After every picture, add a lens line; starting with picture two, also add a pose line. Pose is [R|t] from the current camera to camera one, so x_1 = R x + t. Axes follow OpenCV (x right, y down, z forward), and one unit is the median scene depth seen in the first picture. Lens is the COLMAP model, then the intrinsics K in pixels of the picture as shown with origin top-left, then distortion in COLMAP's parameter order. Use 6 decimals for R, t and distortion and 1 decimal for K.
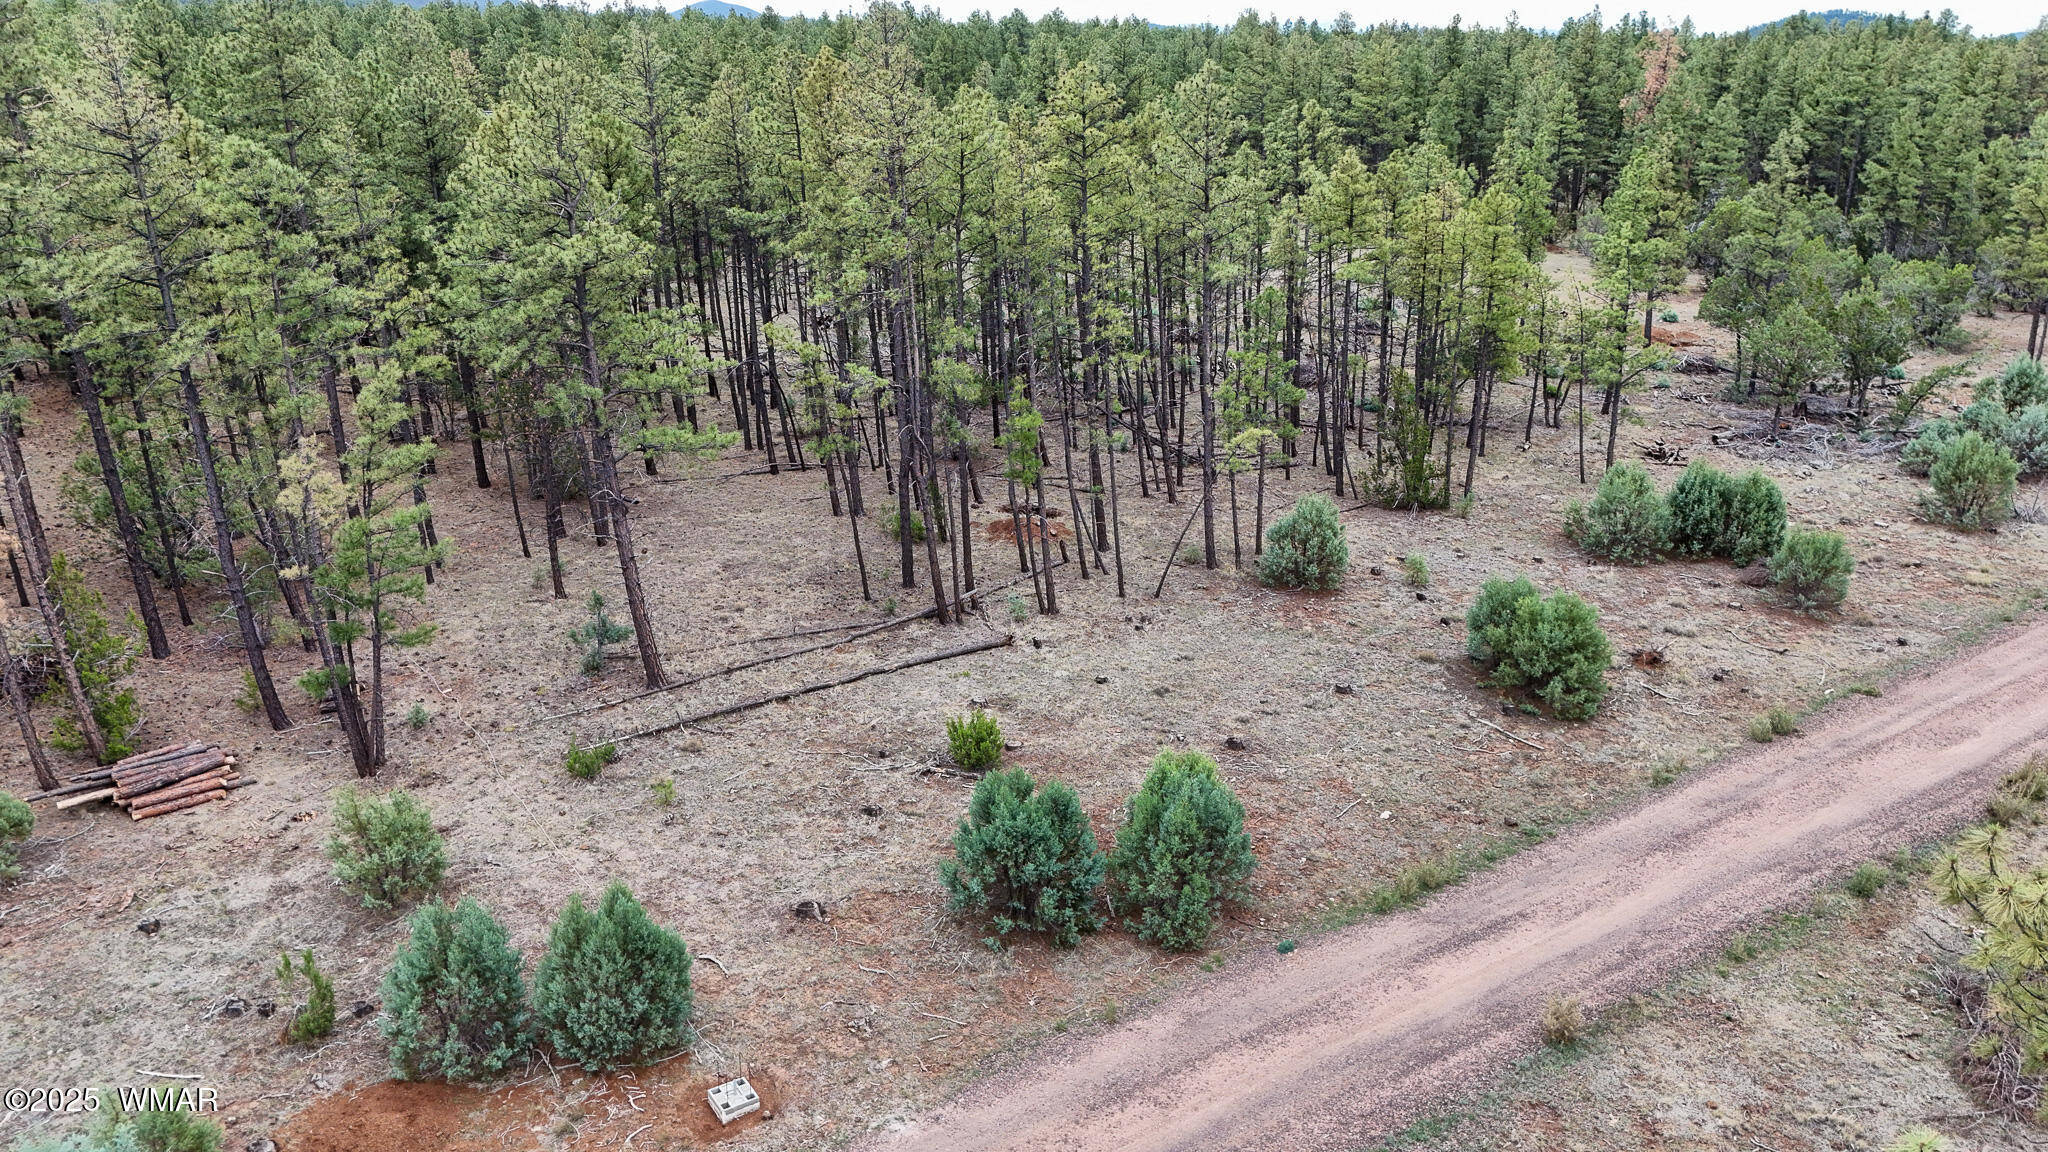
lens RADIAL K [[1529.4, 0, 1024.9], [0, 1529.4, 584.4], [0, 0, 1]] dist [0.089793, -0.011065]
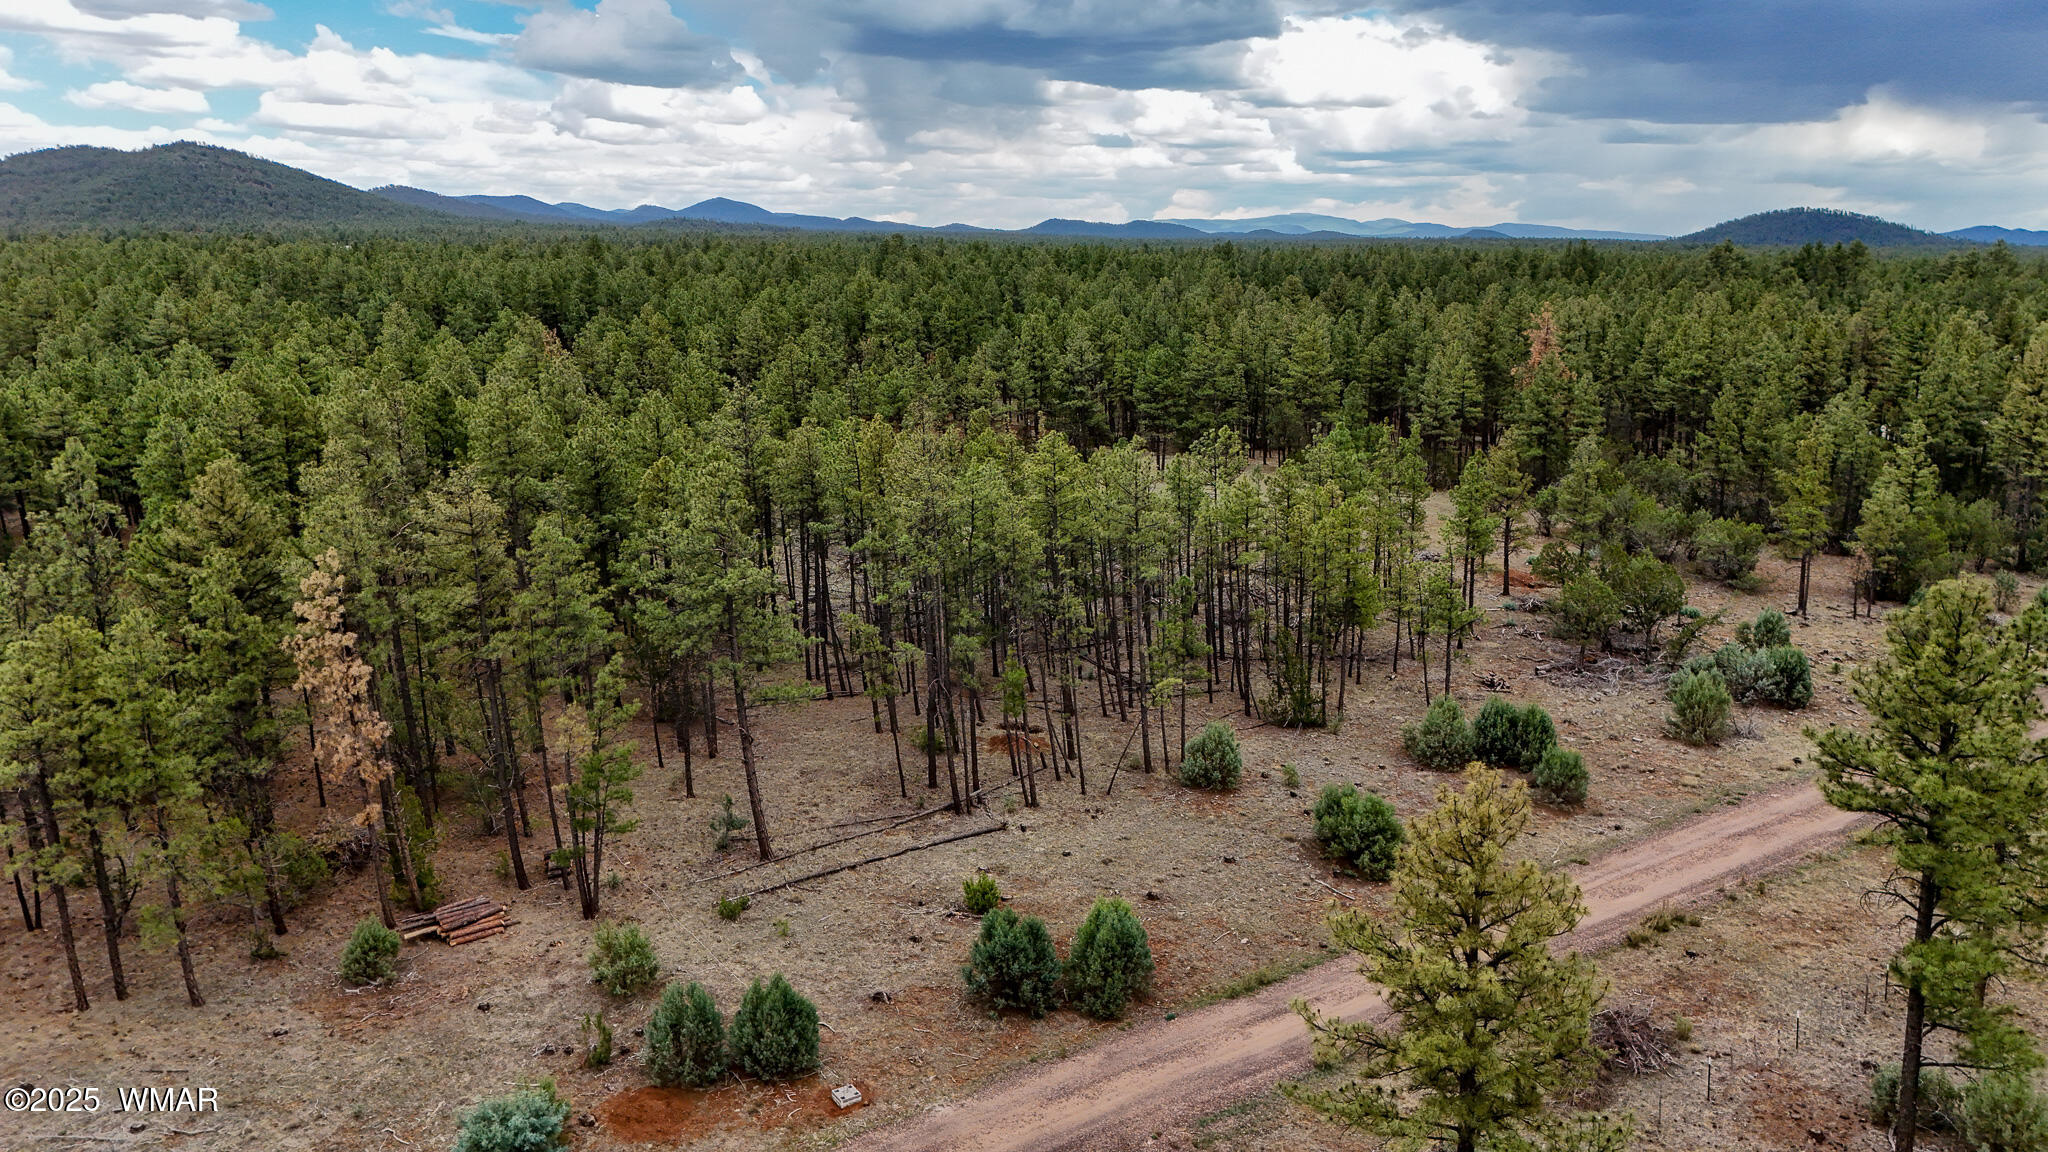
lens RADIAL K [[1529.4, 0, 1025.7], [0, 1529.4, 588.6], [0, 0, 1]] dist [0.089793, -0.011065]
pose [[0.999995, -0.002154, 0.002297, 0.008157], [0.002394, 0.993867, -0.110553, -0.028914], [-0.002045, 0.110558, 0.993868, -0.513563]]
